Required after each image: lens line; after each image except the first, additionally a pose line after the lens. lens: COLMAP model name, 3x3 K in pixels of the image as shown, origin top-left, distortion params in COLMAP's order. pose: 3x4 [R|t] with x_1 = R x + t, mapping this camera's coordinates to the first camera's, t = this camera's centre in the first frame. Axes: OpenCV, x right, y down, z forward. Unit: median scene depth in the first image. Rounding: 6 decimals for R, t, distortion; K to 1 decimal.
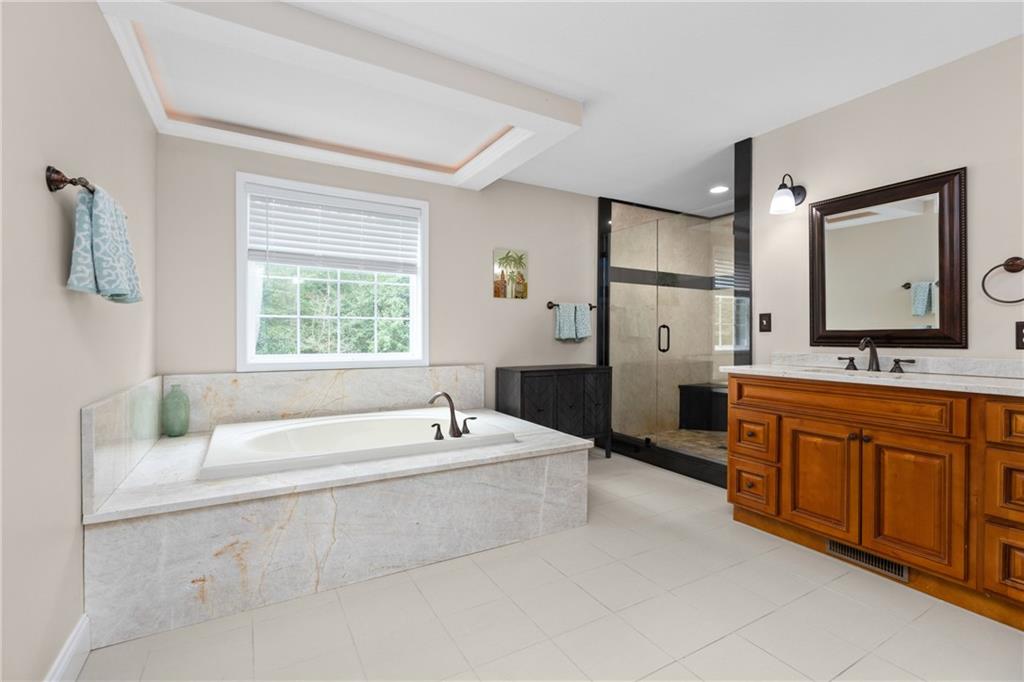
lens RADIAL K [[462.7, 0, 513.7], [0, 462.7, 338.2], [0, 0, 1]] dist [0.002091, -0.001448]
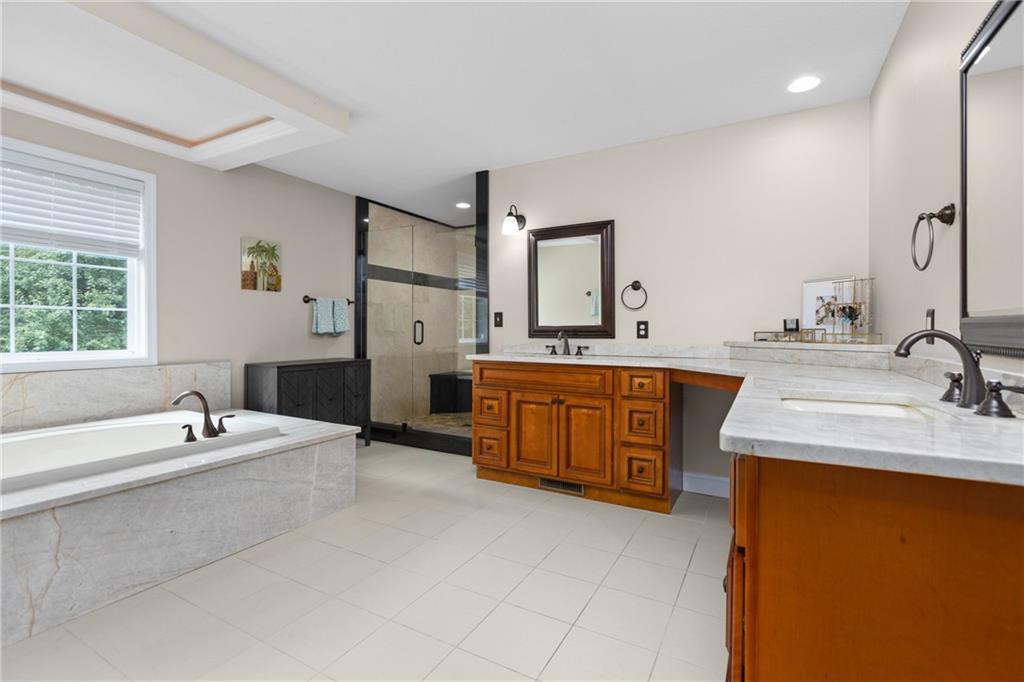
lens RADIAL K [[462.7, 0, 513.2], [0, 462.7, 336.1], [0, 0, 1]] dist [0.002091, -0.001448]
pose [[0.860674, -0.005937, 0.509122, -0.073164], [0.002639, 0.999971, 0.007200, 0.002766], [-0.509150, -0.004853, 0.860664, -0.120158]]
